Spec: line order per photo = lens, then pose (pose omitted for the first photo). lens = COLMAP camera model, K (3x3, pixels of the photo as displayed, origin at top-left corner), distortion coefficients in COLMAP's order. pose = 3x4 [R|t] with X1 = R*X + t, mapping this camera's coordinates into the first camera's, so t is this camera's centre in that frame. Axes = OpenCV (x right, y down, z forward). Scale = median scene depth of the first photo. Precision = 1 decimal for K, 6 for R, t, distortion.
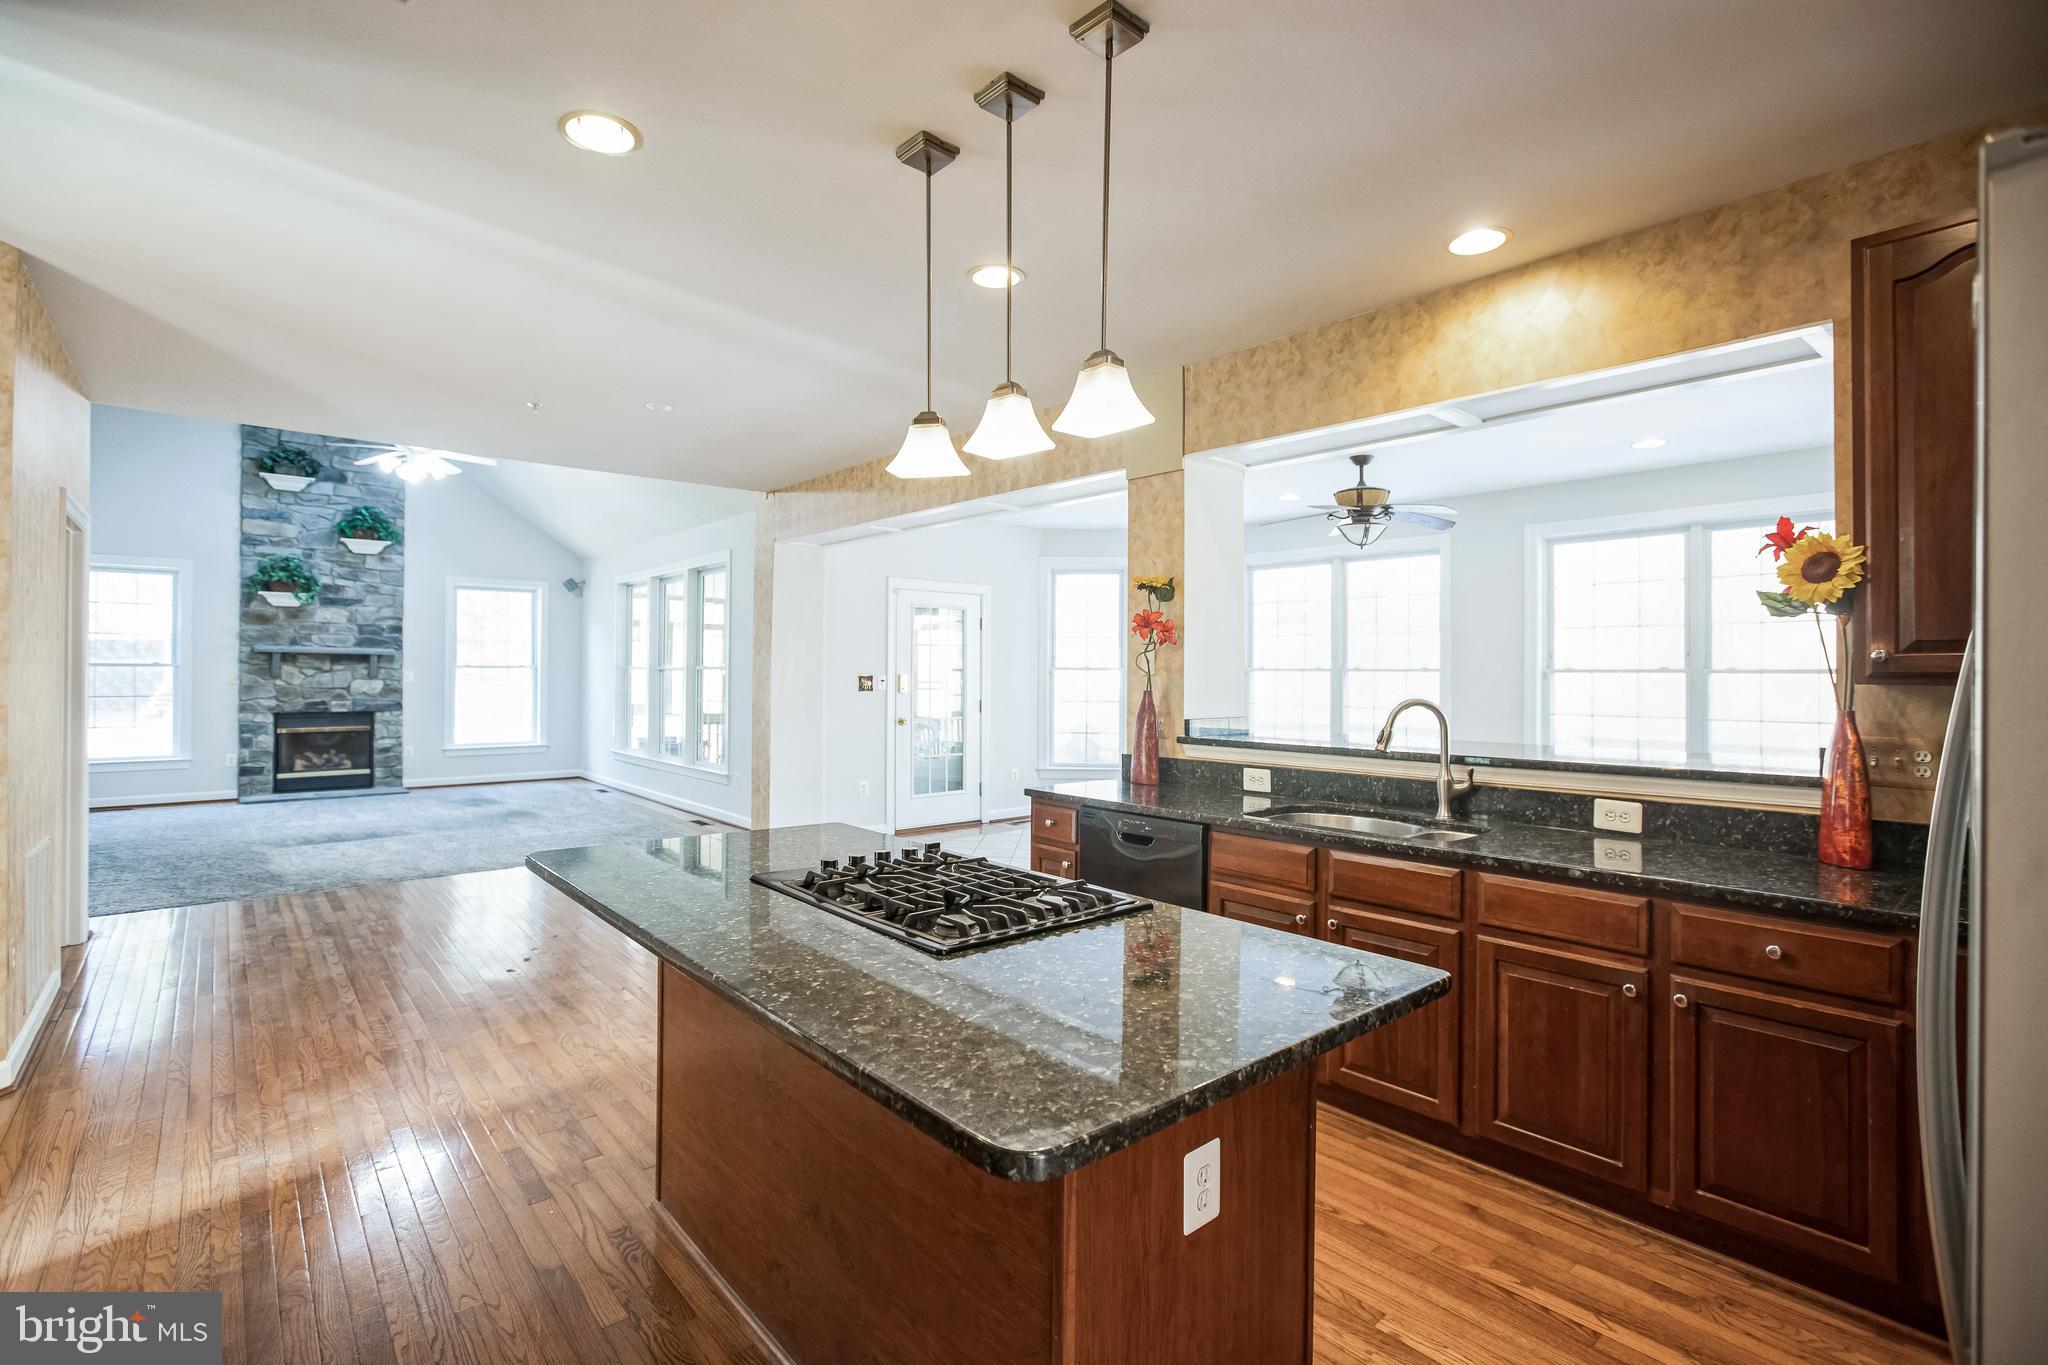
lens RADIAL K [[945.4, 0, 1027.3], [0, 945.4, 659.7], [0, 0, 1]] dist [-0.002177, 0.000079]
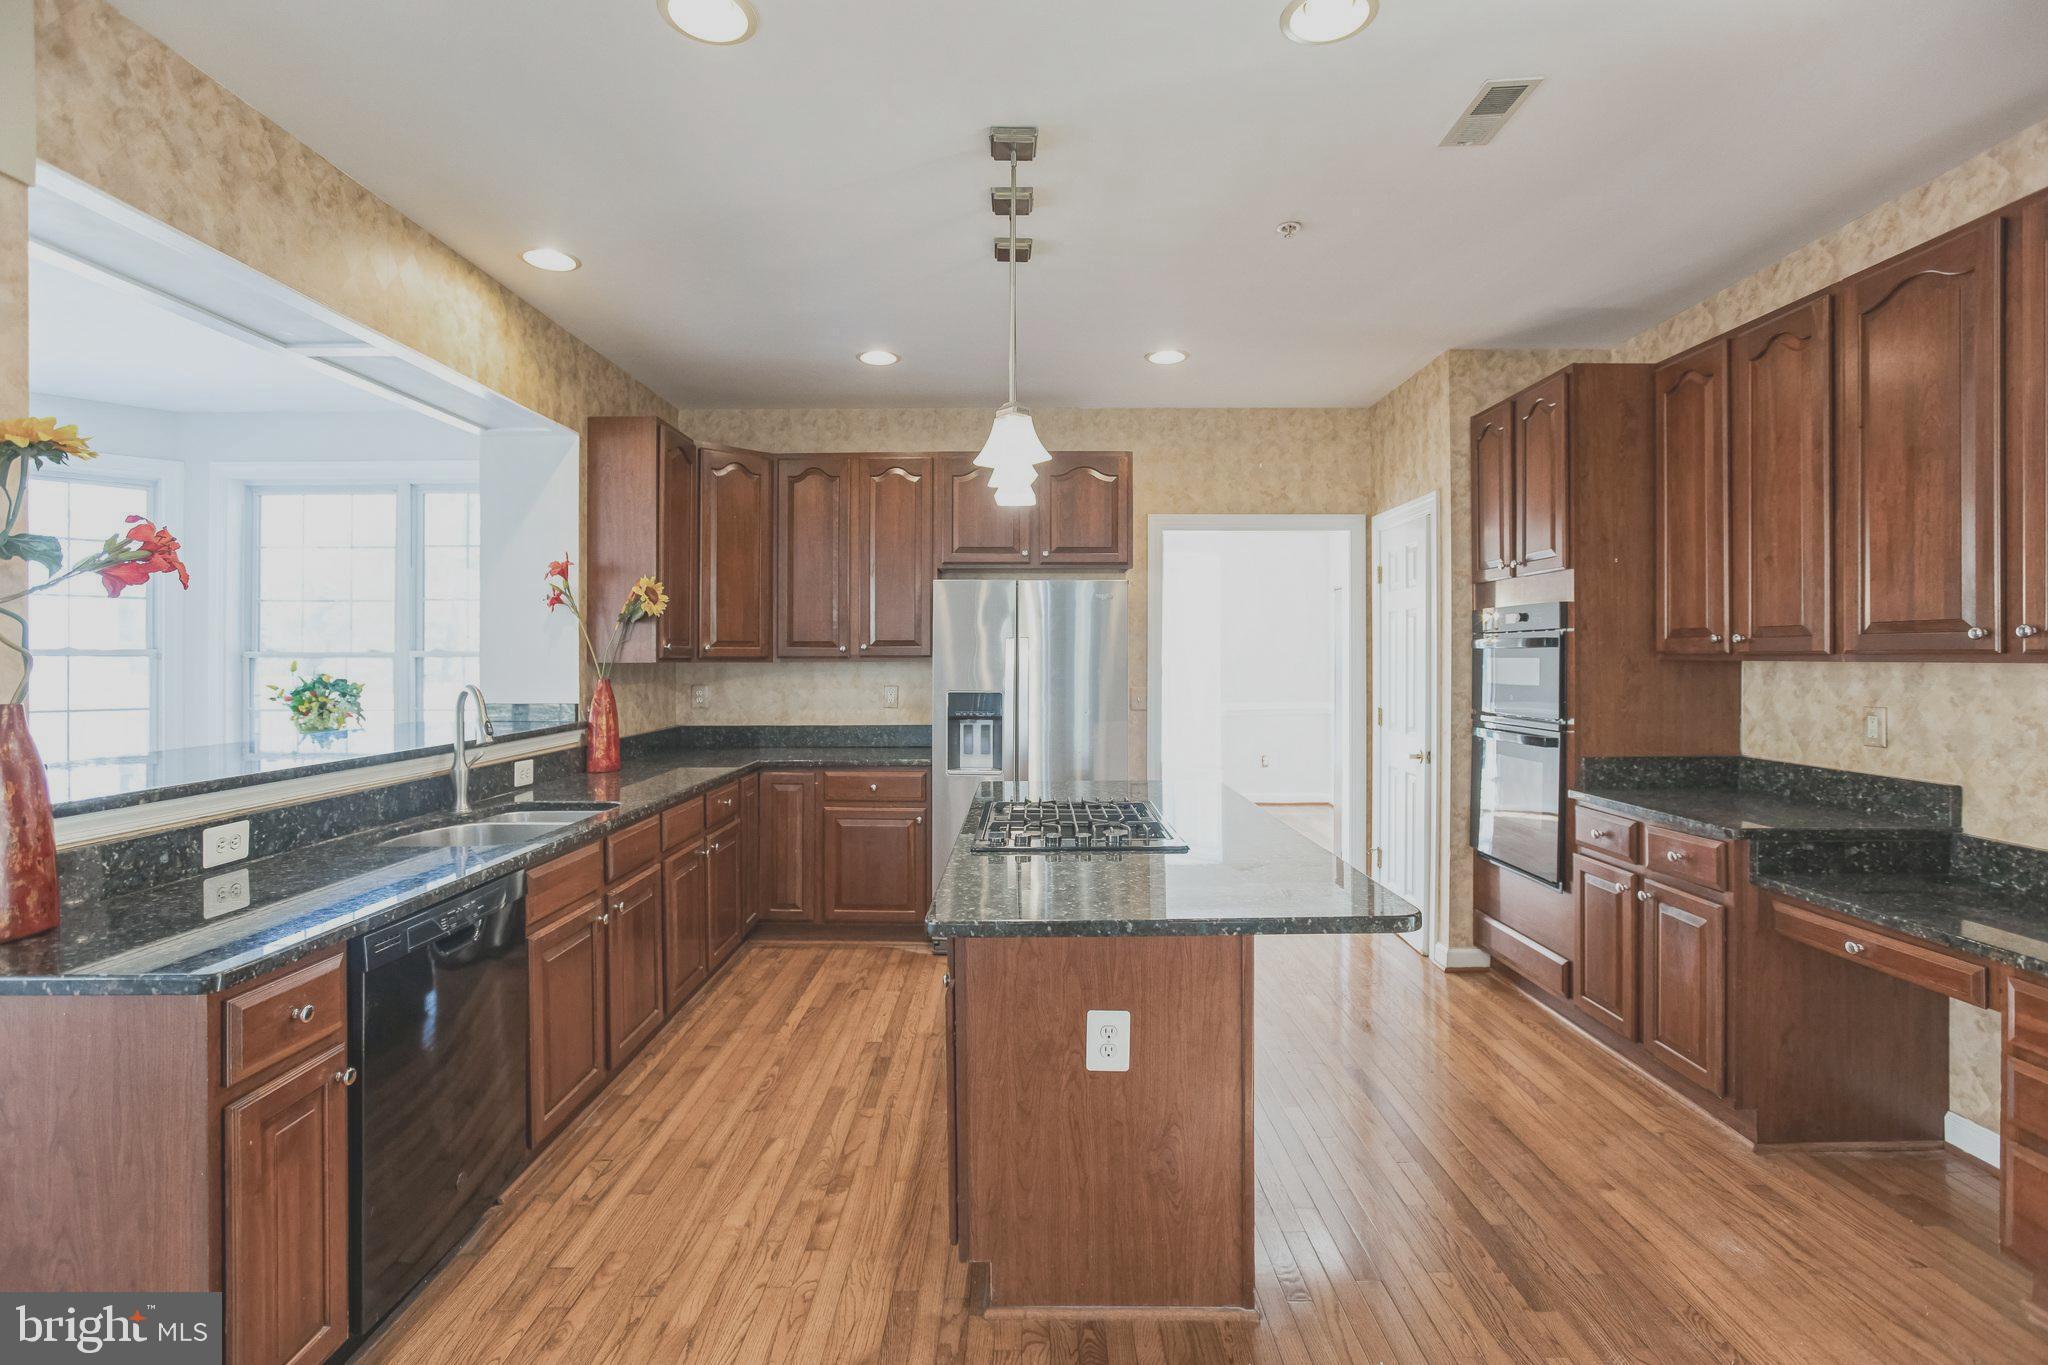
lens RADIAL K [[945.4, 0, 1027.3], [0, 945.4, 659.7], [0, 0, 1]] dist [-0.002177, 0.000079]
pose [[-0.746664, -0.004608, 0.665185, -0.730512], [-0.007717, 0.999969, -0.001734, 0.017038], [-0.665156, -0.006428, -0.746676, 1.607435]]
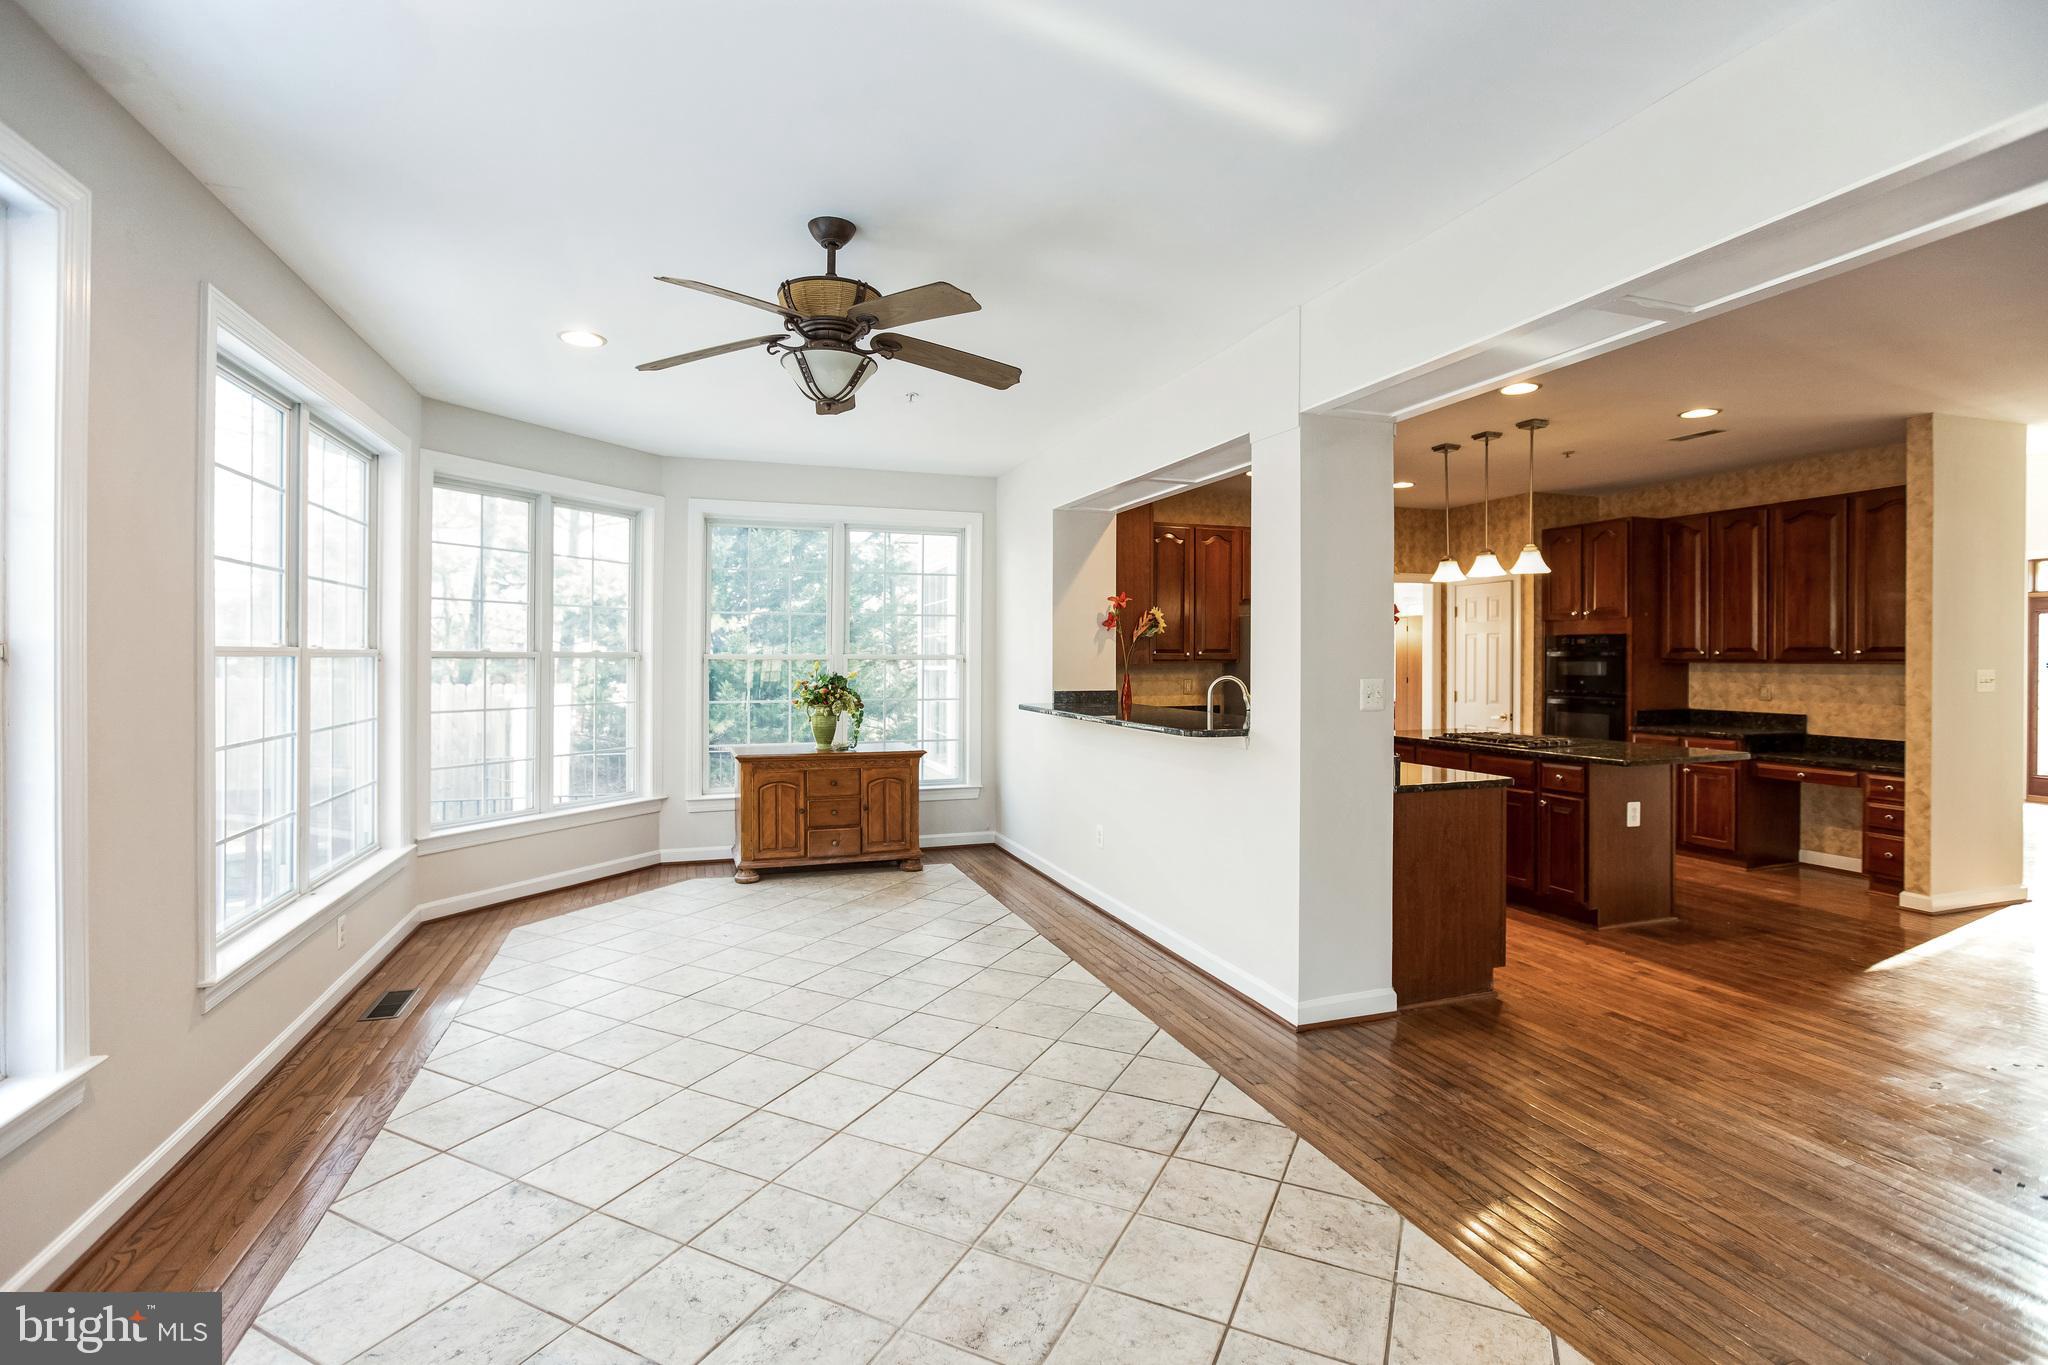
lens RADIAL K [[945.4, 0, 1027.3], [0, 945.4, 659.7], [0, 0, 1]] dist [-0.002177, 0.000079]
pose [[-0.924433, -0.005616, 0.381304, 0.126010], [-0.008414, 0.999949, -0.005670, 0.030492], [-0.381252, -0.008450, -0.924432, 3.223516]]
